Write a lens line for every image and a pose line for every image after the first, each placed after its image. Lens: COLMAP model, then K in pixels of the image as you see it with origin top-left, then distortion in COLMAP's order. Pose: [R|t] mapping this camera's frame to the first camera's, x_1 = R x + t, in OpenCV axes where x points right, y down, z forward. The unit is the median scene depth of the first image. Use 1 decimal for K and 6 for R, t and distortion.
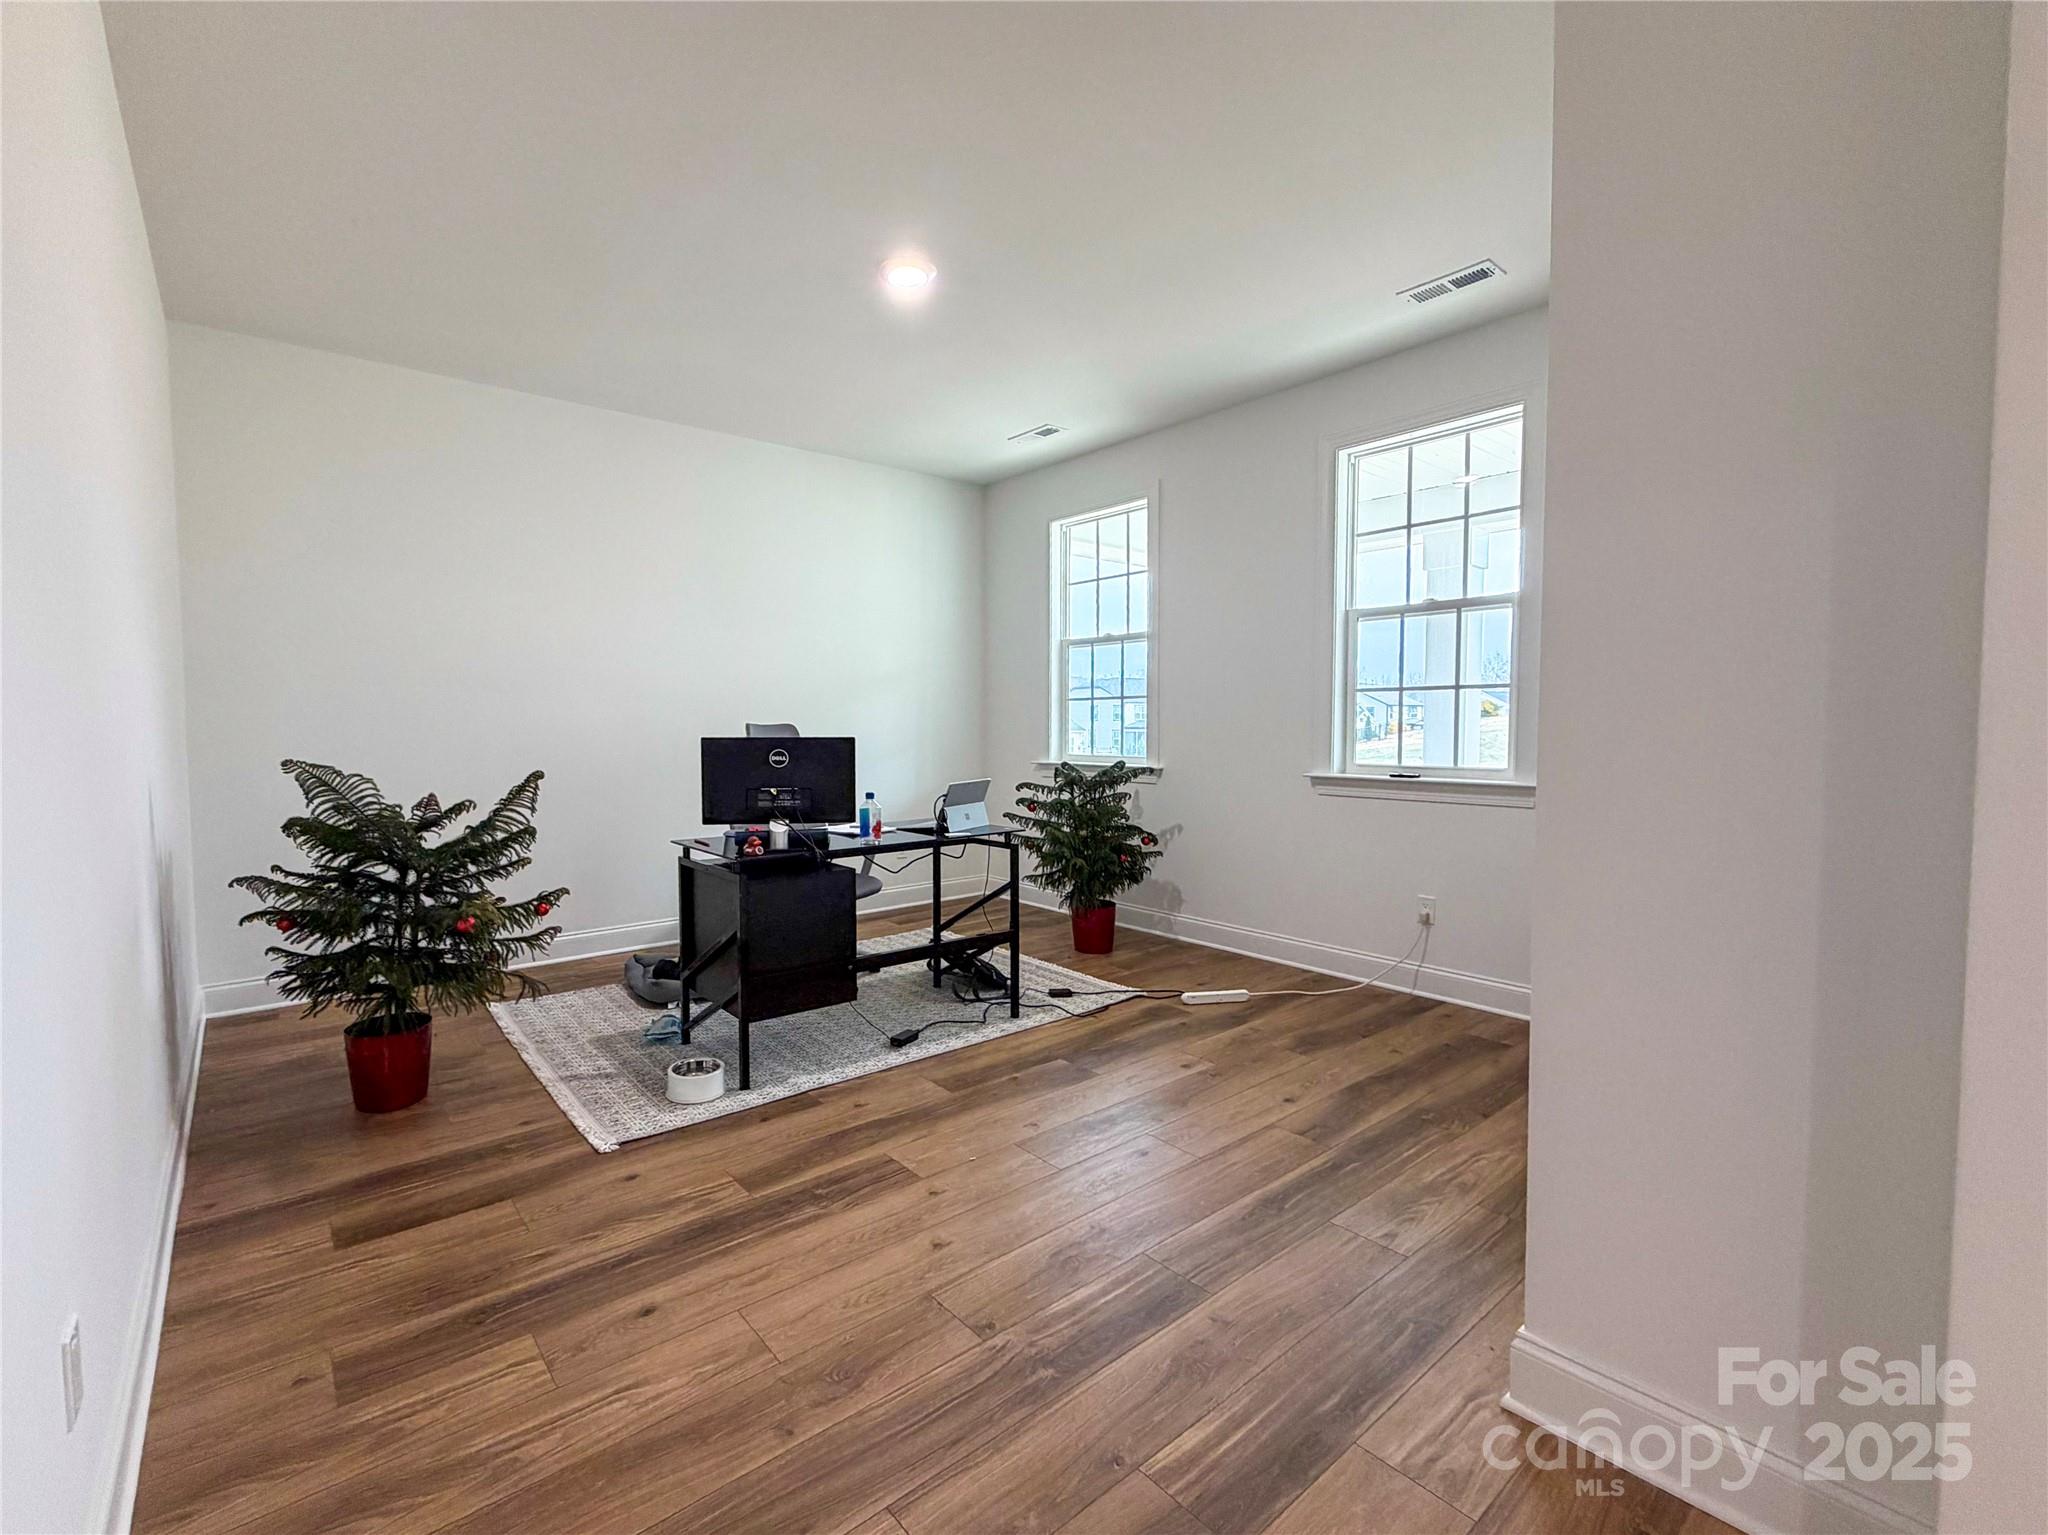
lens RADIAL K [[909.7, 0, 1023.8], [0, 909.7, 774.2], [0, 0, 1]] dist [0.000082, 0.000271]
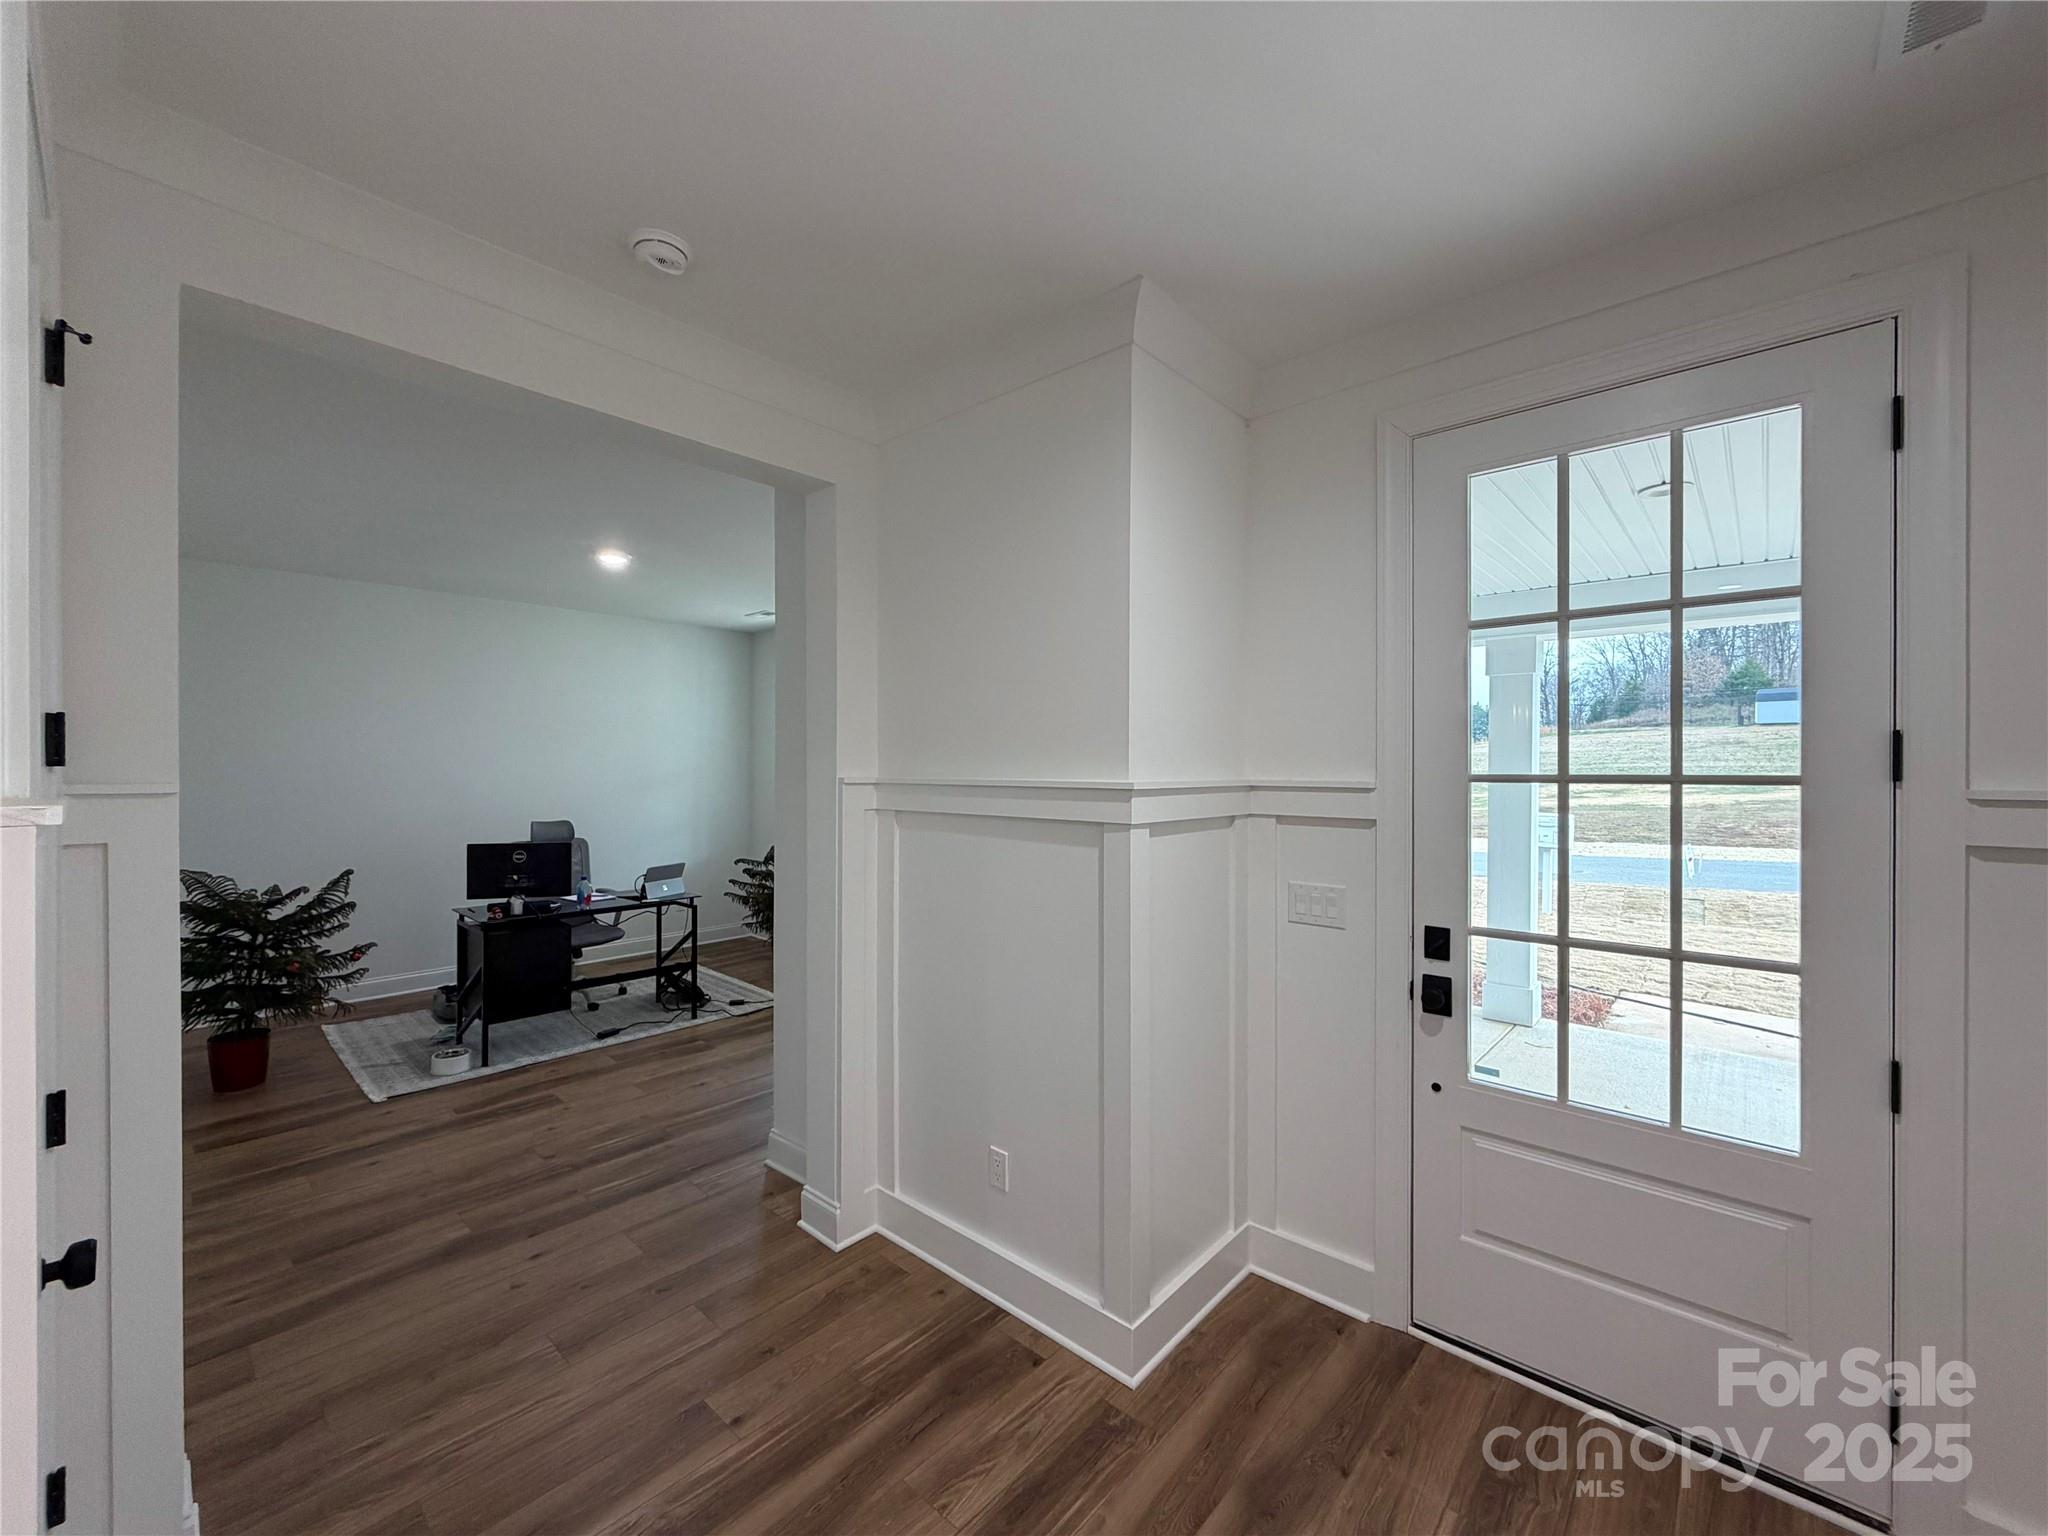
lens RADIAL K [[819.8, 0, 1017.7], [0, 819.8, 774.7], [0, 0, 1]] dist [-0.000625, -0.000369]
pose [[0.991937, -0.003163, 0.126692, 0.415935], [0.010223, 0.998428, -0.055117, -0.072494], [-0.126318, 0.055968, 0.990410, -0.540698]]
